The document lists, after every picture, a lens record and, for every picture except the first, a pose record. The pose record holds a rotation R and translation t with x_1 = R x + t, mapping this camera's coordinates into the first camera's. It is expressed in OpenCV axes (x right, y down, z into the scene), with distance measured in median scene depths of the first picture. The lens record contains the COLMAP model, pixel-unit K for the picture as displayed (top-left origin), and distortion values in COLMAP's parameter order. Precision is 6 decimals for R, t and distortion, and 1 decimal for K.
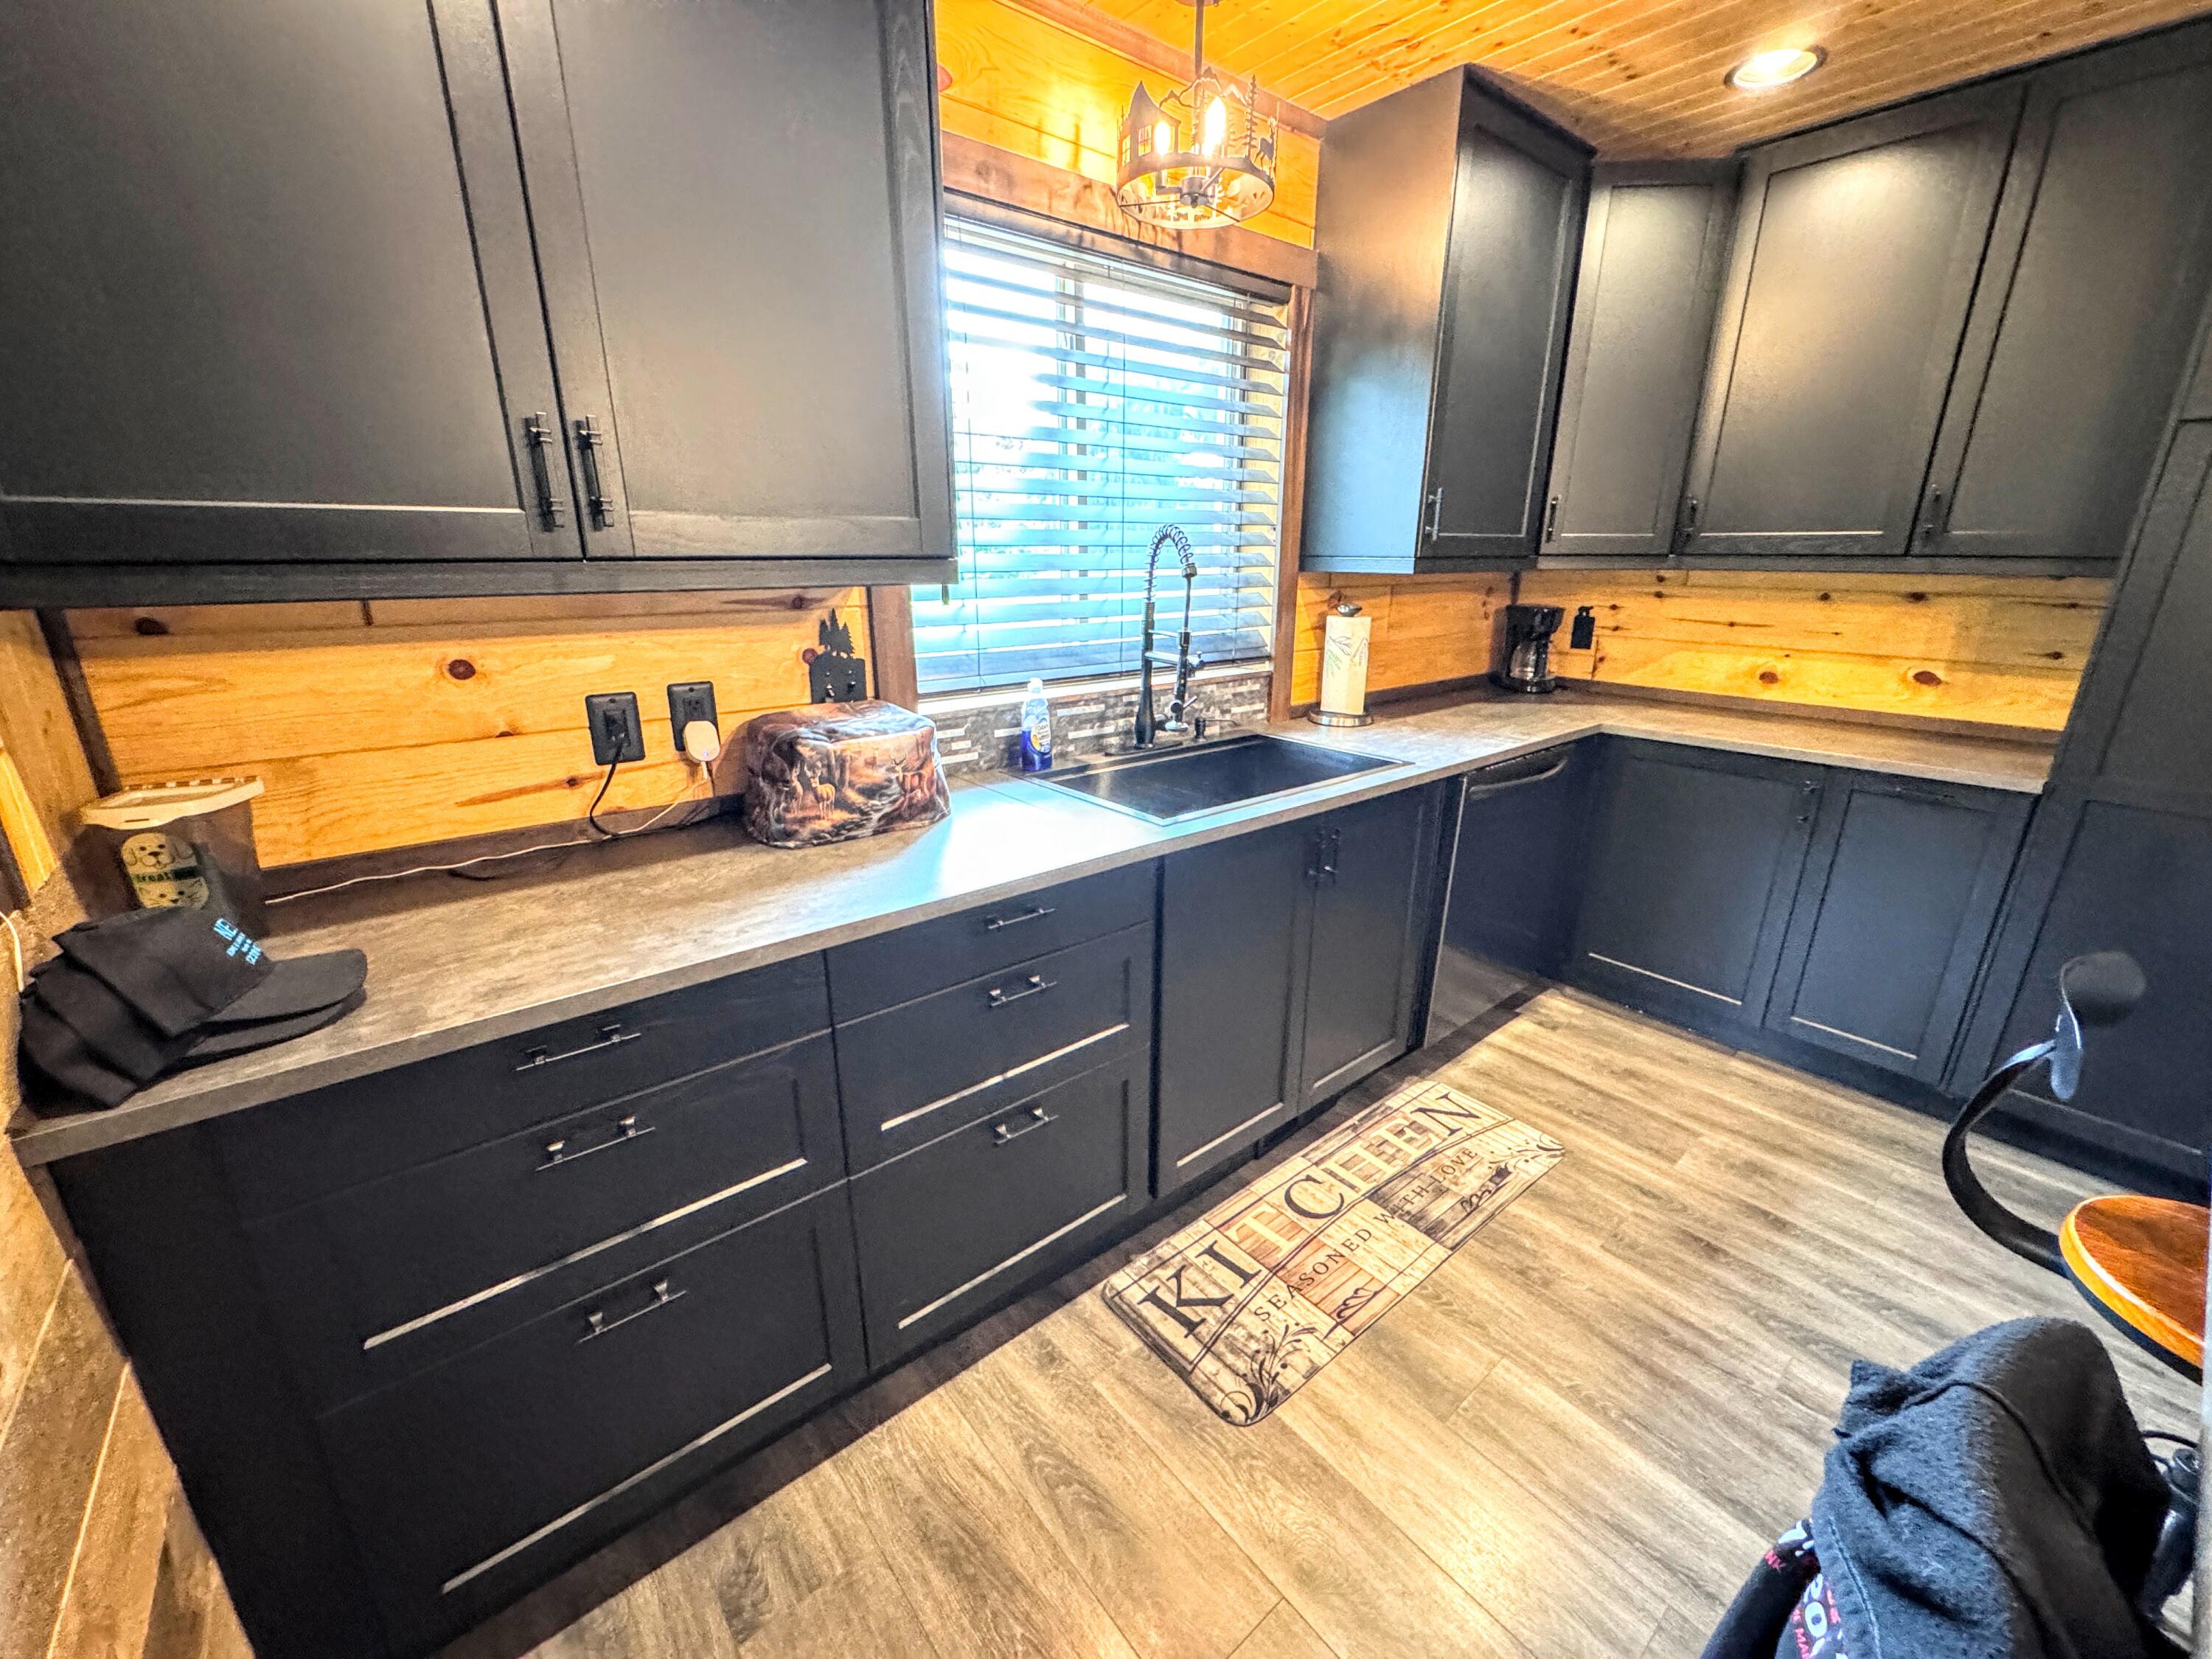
lens RADIAL K [[882.7, 0, 1109.5], [0, 882.7, 833.5], [0, 0, 1]] dist [-0.003447, 0.000145]
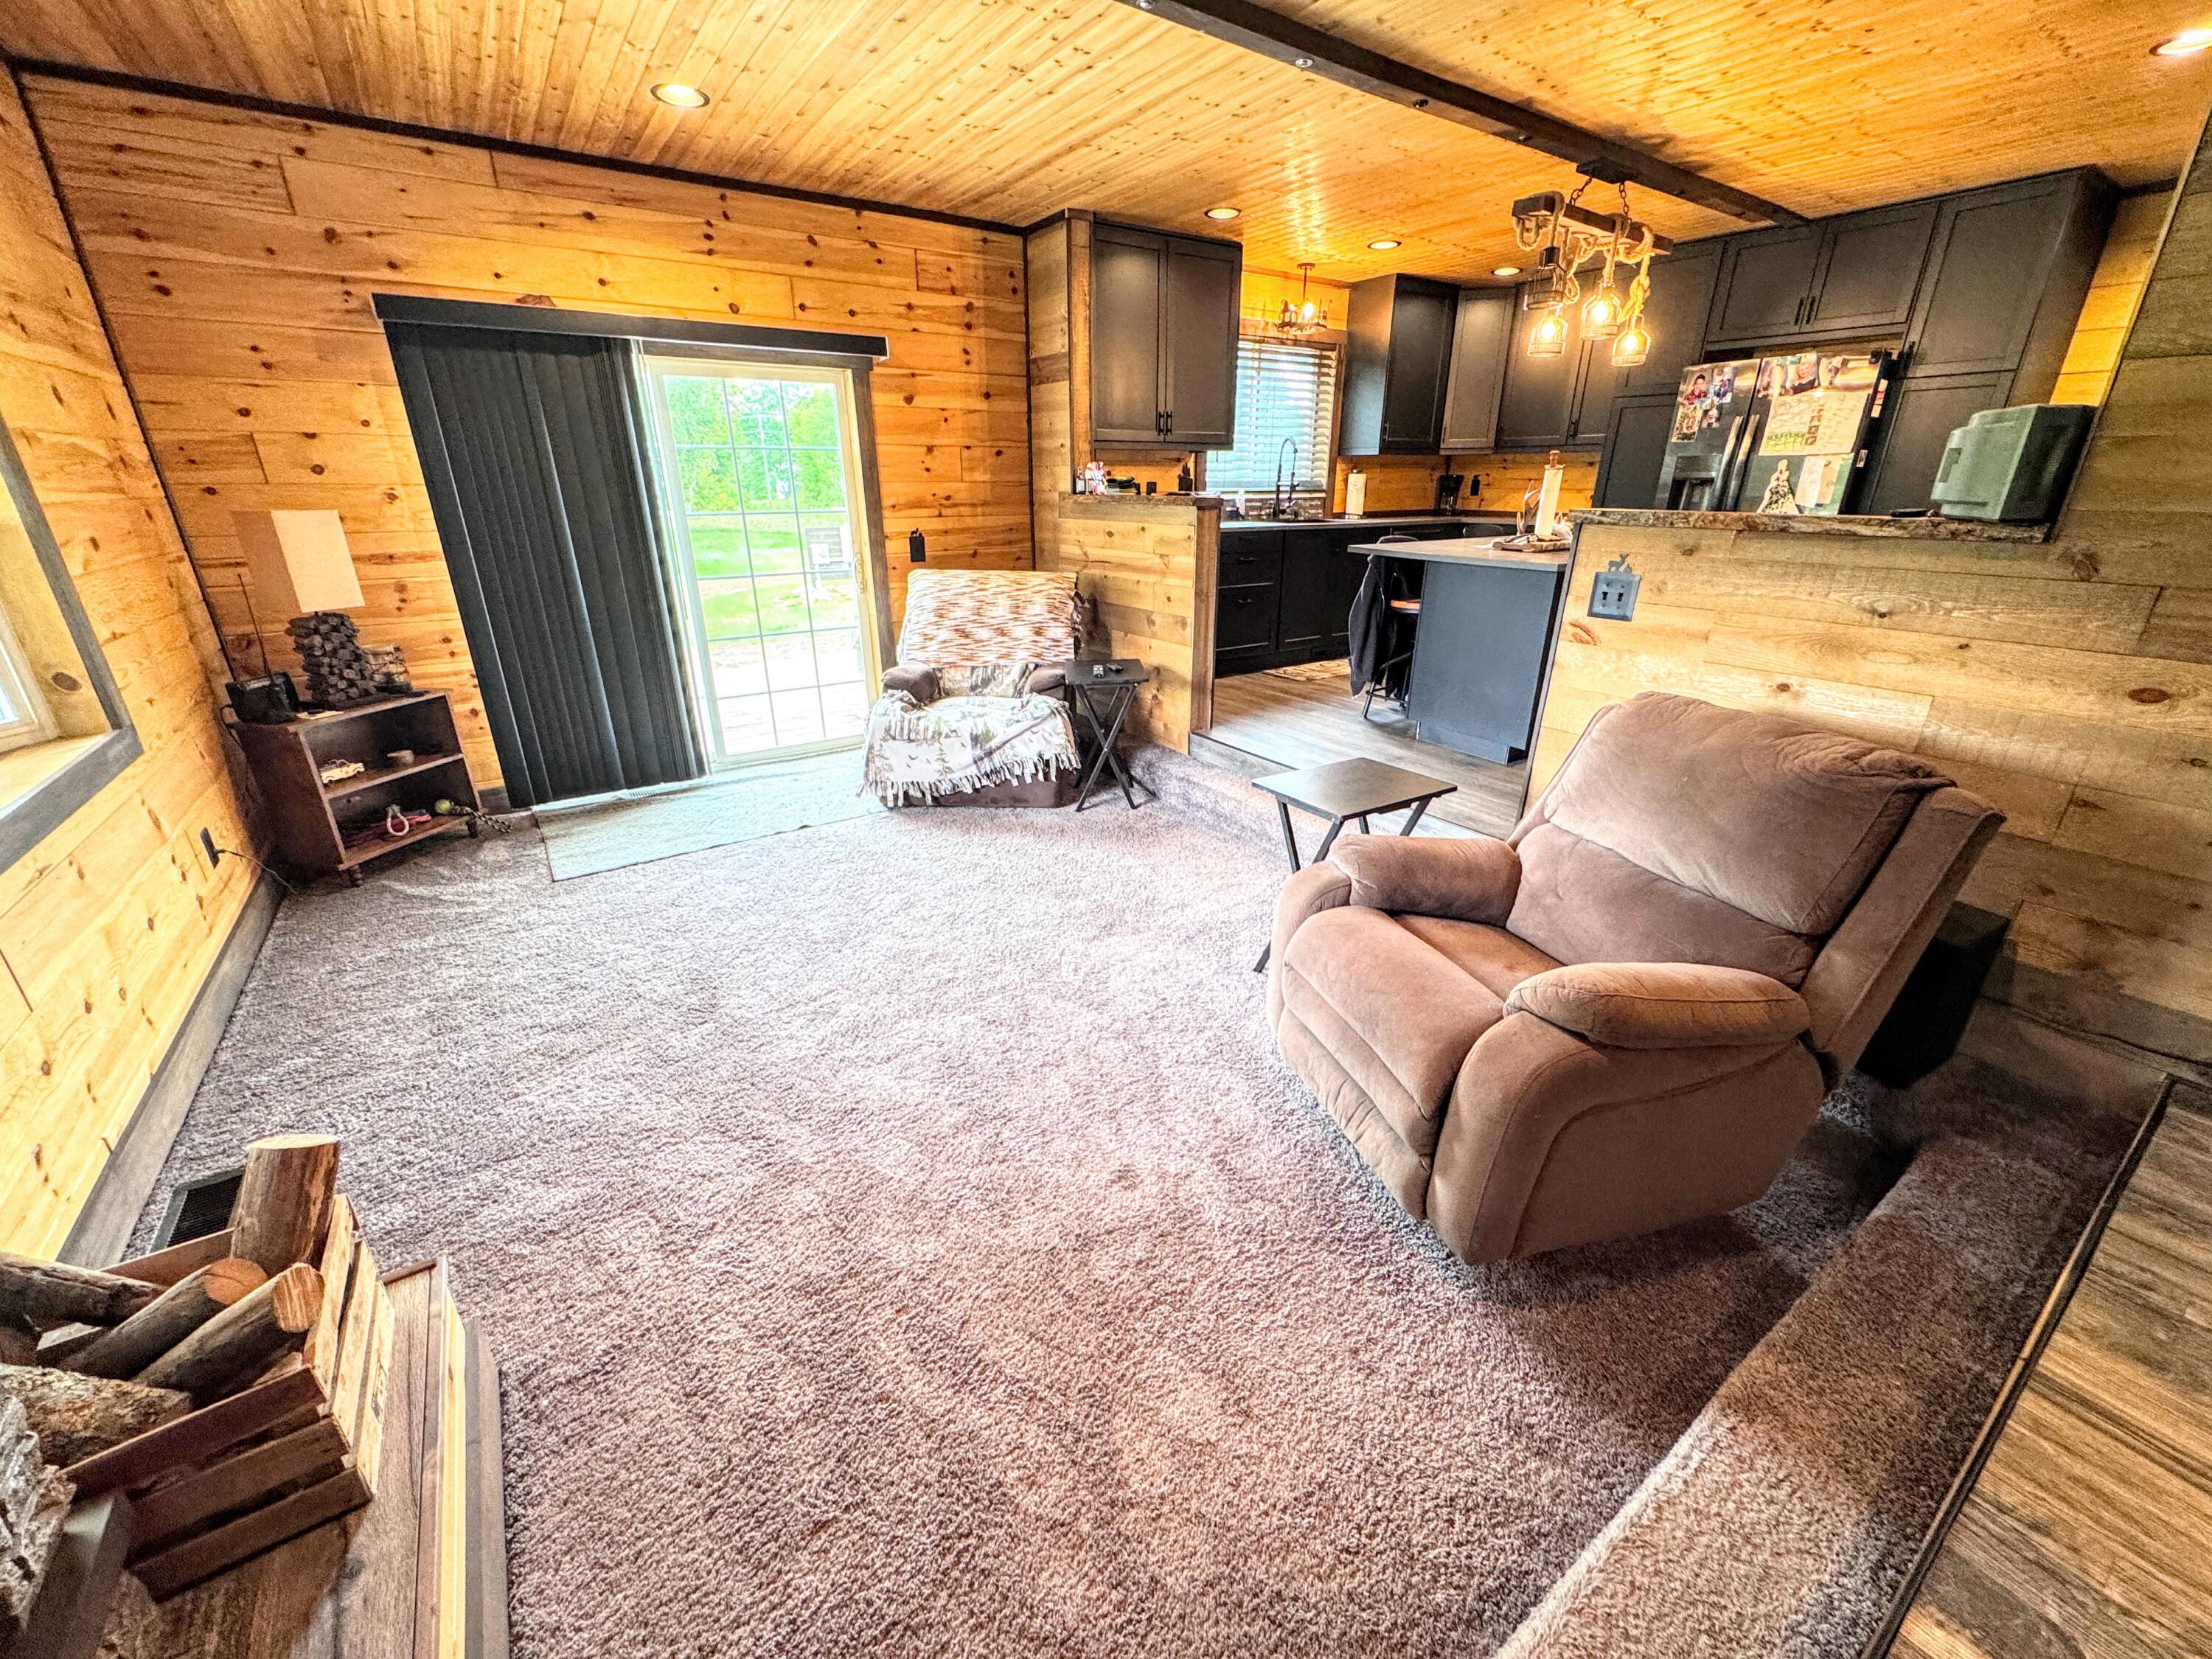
lens RADIAL K [[882.7, 0, 1100.6], [0, 882.7, 827.4], [0, 0, 1]] dist [-0.003447, 0.000145]
pose [[0.995465, 0.028064, -0.090896, -0.212055], [-0.022259, 0.997684, 0.064268, 0.650256], [0.092489, -0.061953, 0.993784, -1.726040]]
